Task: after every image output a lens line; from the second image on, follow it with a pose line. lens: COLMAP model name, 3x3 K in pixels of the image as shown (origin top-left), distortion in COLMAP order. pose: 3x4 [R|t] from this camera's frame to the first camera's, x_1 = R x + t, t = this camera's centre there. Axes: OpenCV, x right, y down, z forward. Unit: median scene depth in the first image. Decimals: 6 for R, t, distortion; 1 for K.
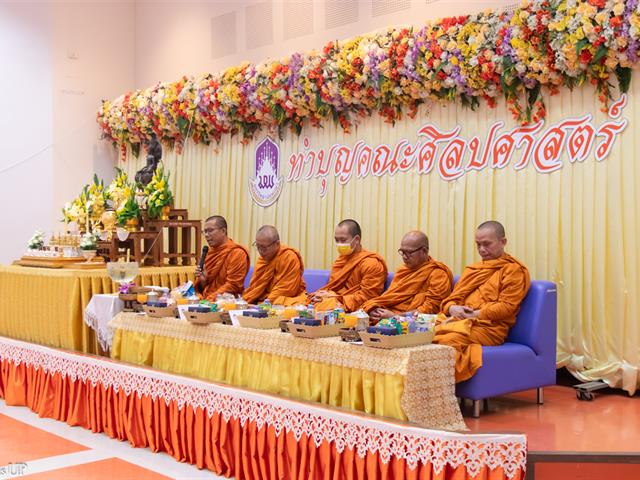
lens RADIAL K [[904.6, 0, 320.0], [0, 904.6, 240.0], [0, 0, 1]] dist [-0.015344, -0.004834]
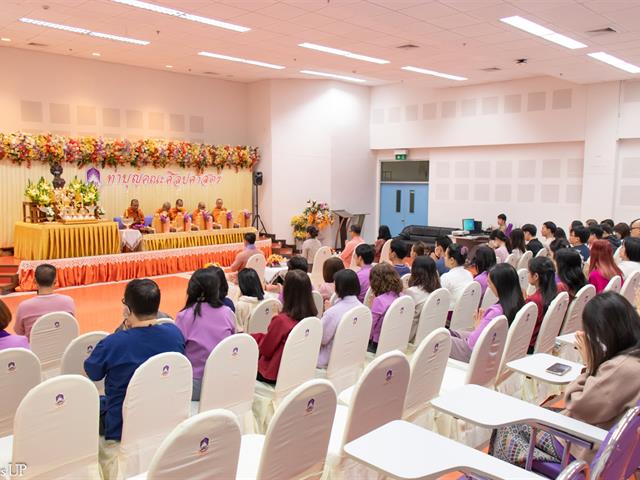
lens RADIAL K [[523.8, 0, 320.0], [0, 523.8, 240.0], [0, 0, 1]] dist [0.000849, -0.000127]
pose [[-0.026746, -0.105702, 0.994038, -1.799513], [0.003987, 0.994375, 0.105845, -0.071822], [-0.999634, 0.006794, -0.026174, 0.472898]]
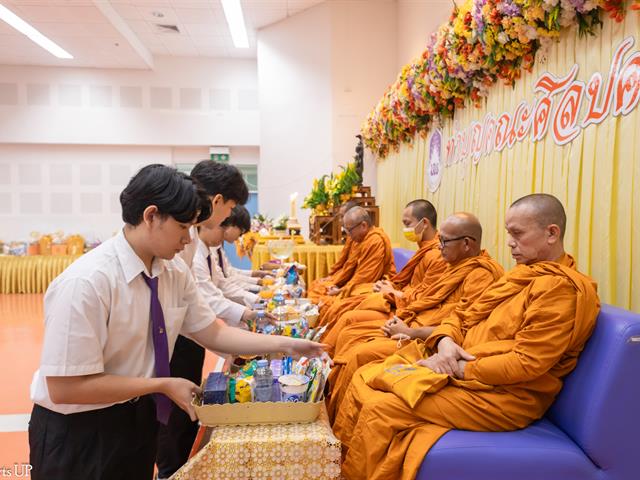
lens RADIAL K [[476.0, 0, 336.2], [0, 476.0, 239.6], [0, 0, 1]] dist [0.005784, 0.004139]
pose [[0.810186, 0.029113, -0.585450, 0.209391], [-0.006075, 0.999129, 0.041276, -0.003973], [0.586142, -0.029885, 0.809657, 0.546583]]
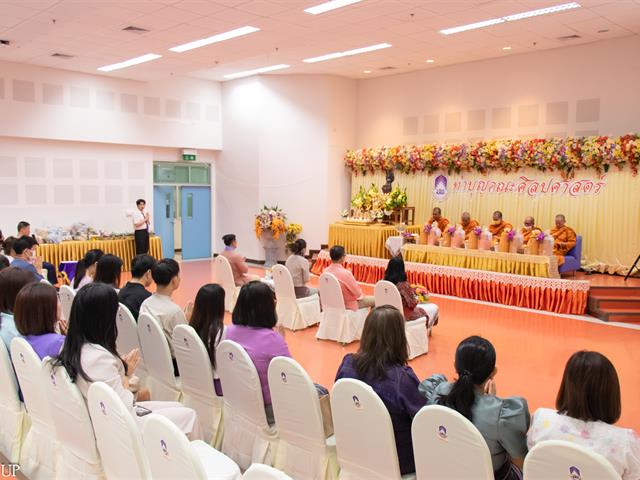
lens RADIAL K [[628.8, 0, 293.1], [0, 628.8, 239.4], [0, 0, 1]] dist [-0.008277, -0.003518]
pose [[0.999079, 0.011769, 0.041263, -0.617651], [-0.014772, 0.997205, 0.073242, -0.062928], [-0.040285, -0.073784, 0.996460, -0.822710]]
